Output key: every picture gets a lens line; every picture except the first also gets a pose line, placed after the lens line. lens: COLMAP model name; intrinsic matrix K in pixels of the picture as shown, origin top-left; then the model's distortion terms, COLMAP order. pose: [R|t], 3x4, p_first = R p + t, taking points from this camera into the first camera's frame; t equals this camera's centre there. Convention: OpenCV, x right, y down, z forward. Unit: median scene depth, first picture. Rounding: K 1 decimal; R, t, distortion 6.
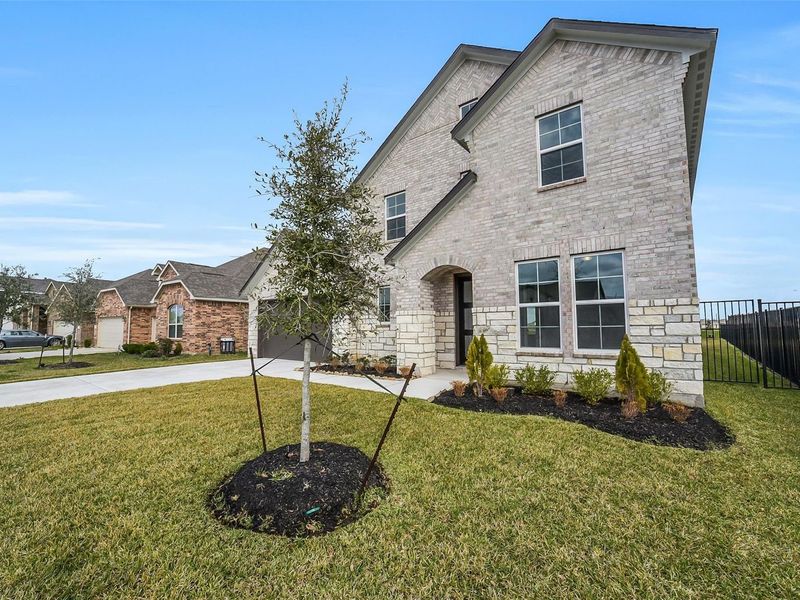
lens RADIAL K [[351.1, 0, 398.1], [0, 351.1, 307.5], [0, 0, 1]] dist [-0.028788, 0.001148]
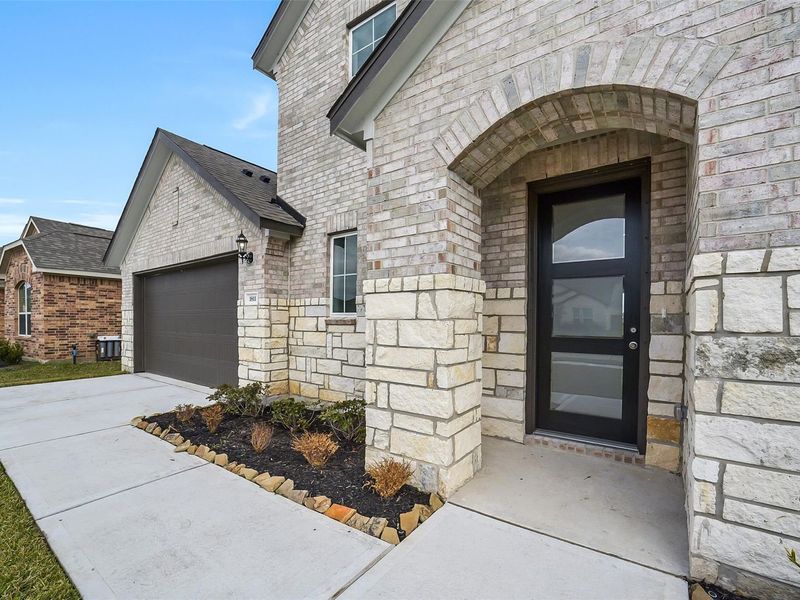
lens RADIAL K [[351.1, 0, 398.1], [0, 351.1, 307.5], [0, 0, 1]] dist [-0.028788, 0.001148]
pose [[0.998728, 0.012367, 0.048890, 0.009013], [-0.013510, 0.999641, 0.023122, 0.026270], [-0.048587, -0.023753, 0.998536, 0.638927]]
